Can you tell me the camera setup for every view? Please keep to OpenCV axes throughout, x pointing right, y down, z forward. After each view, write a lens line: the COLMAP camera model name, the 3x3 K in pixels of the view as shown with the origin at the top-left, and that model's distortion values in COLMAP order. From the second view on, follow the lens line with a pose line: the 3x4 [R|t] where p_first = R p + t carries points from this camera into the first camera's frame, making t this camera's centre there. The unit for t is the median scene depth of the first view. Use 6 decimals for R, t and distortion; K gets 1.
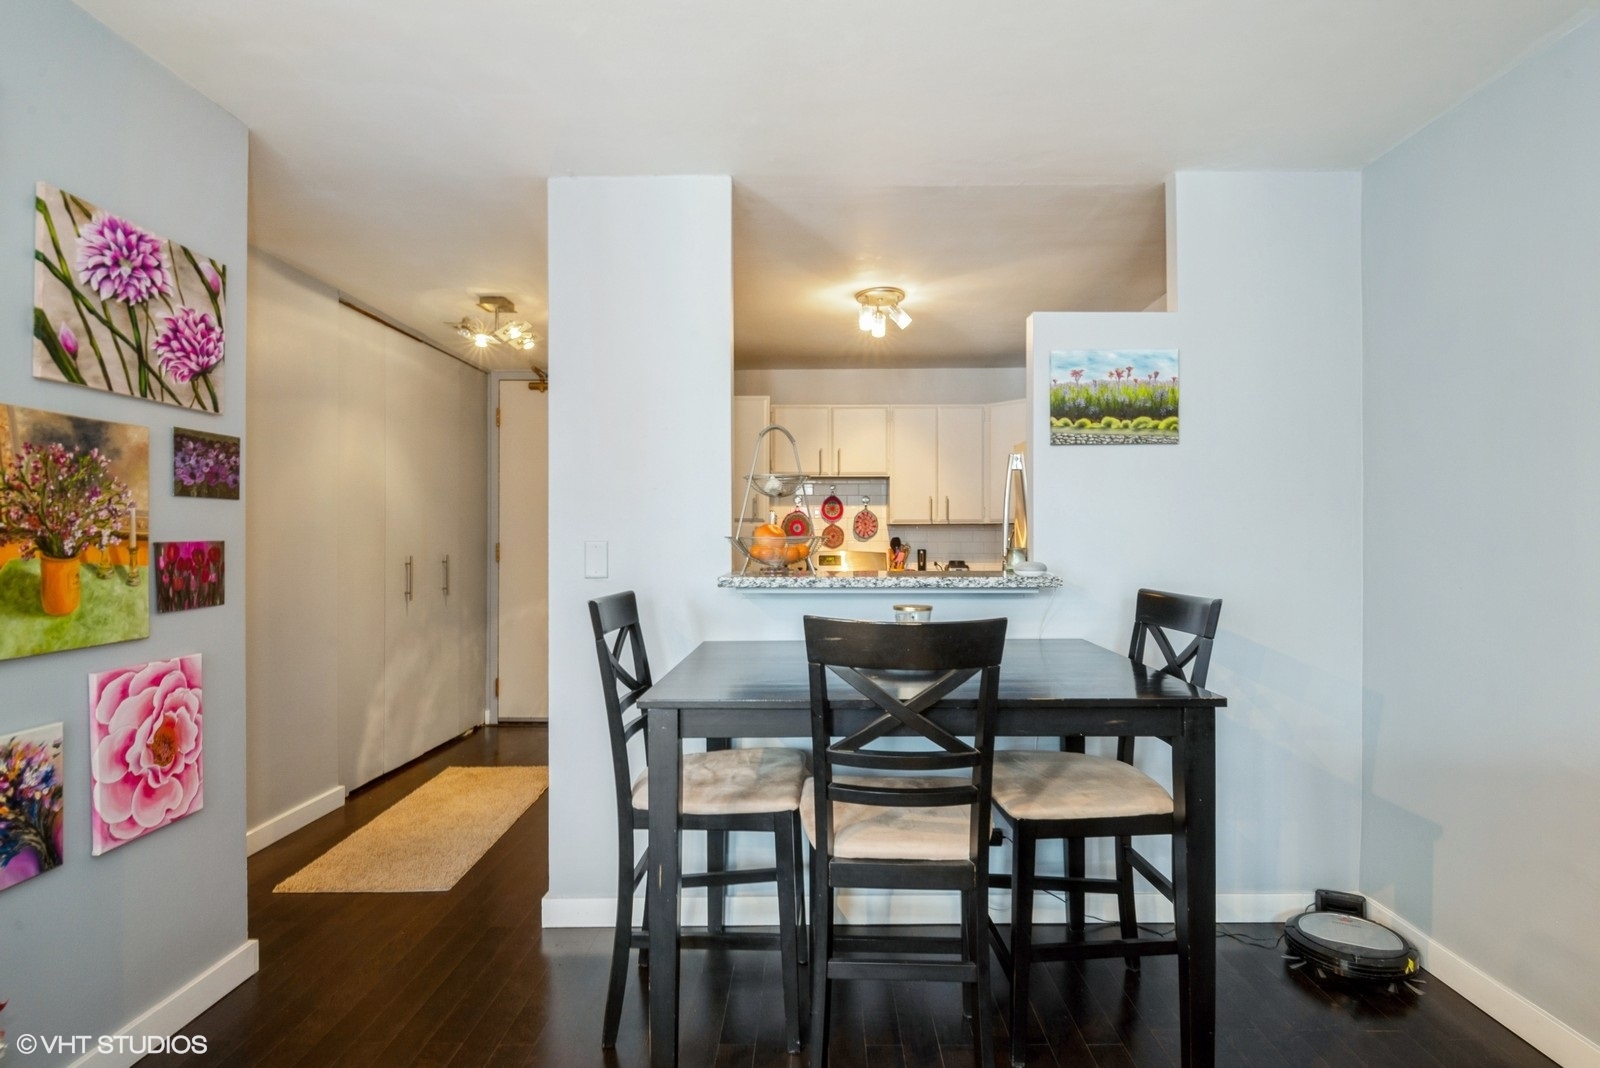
lens RADIAL K [[774.6, 0, 820.3], [0, 774.6, 546.8], [0, 0, 1]] dist [-0.003804, -0.000805]
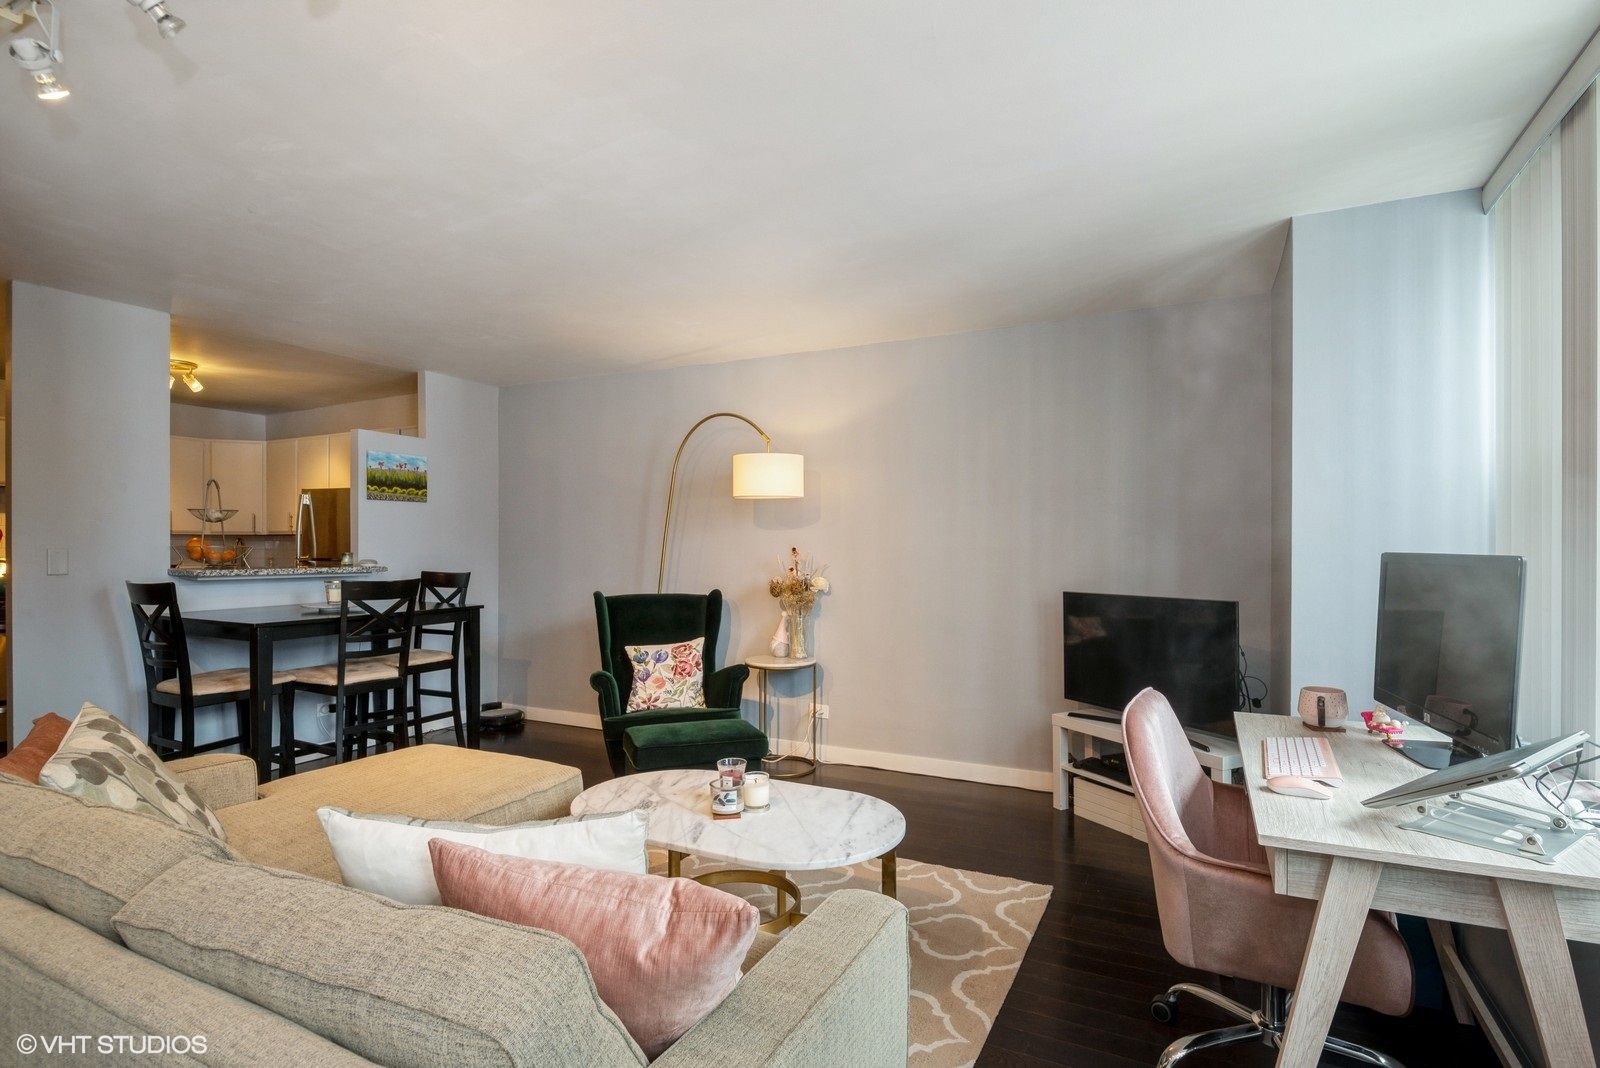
lens RADIAL K [[774.6, 0, 820.3], [0, 774.6, 546.8], [0, 0, 1]] dist [-0.003804, -0.000805]
pose [[0.432539, 0.001132, 0.901614, -0.958817], [0.001553, 0.999997, -0.002001, -0.007033], [-0.901614, 0.002266, 0.432536, -0.857687]]
